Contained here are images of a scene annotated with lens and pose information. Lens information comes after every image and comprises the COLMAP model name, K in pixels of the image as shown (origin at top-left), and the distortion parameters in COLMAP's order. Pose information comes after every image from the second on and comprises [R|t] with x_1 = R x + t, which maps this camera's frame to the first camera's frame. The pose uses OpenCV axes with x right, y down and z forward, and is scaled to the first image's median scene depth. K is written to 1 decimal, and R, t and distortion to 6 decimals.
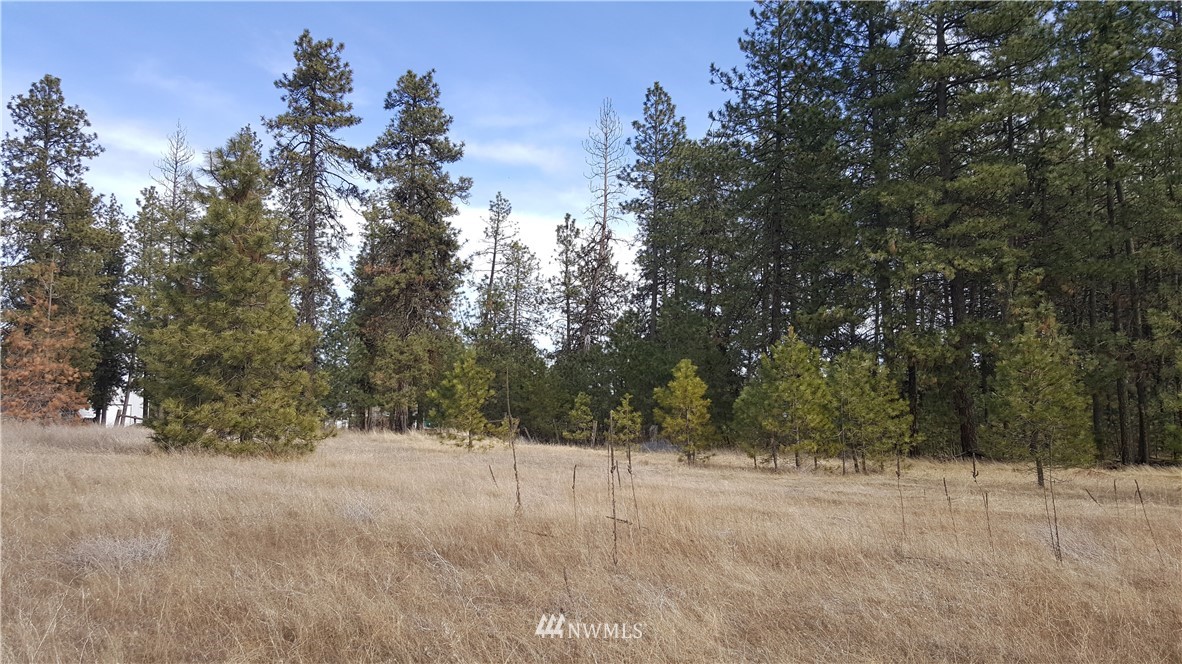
lens RADIAL K [[899.3, 0, 588.7], [0, 899.3, 331.5], [0, 0, 1]] dist [0.102539, -0.159381]
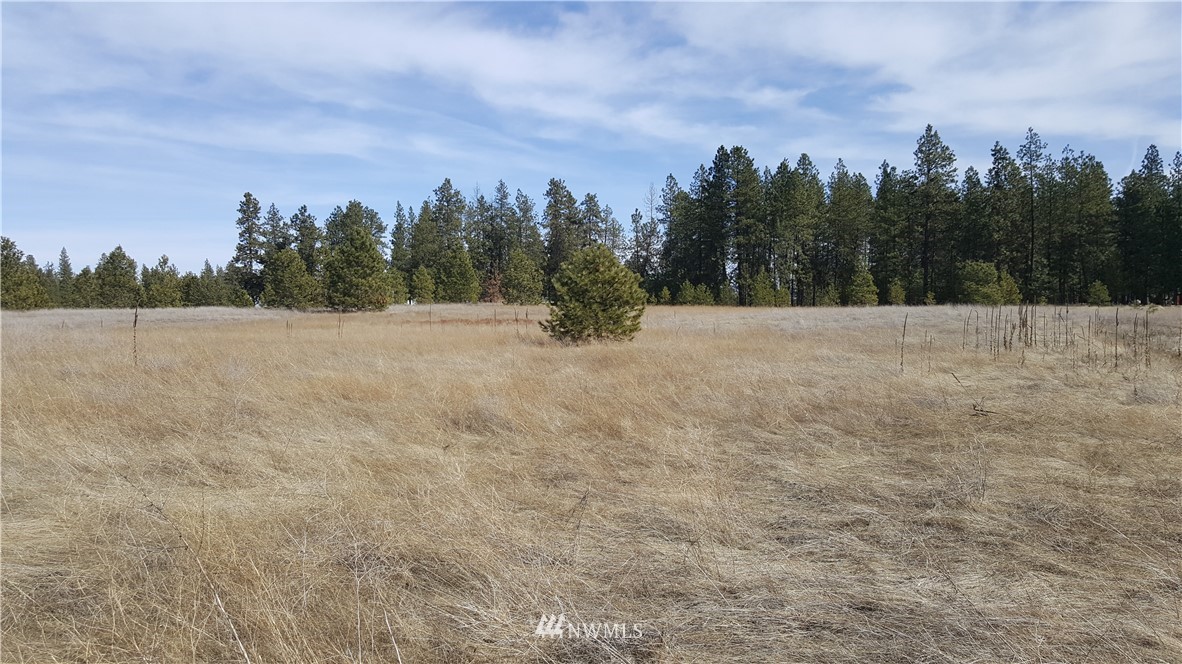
lens RADIAL K [[899.3, 0, 593.2], [0, 899.3, 330.9], [0, 0, 1]] dist [0.102539, -0.159381]
pose [[0.997552, -0.014456, -0.068415, 0.048994], [0.022812, 0.992147, 0.122976, -0.308911], [0.066100, -0.124235, 0.990049, -3.505079]]
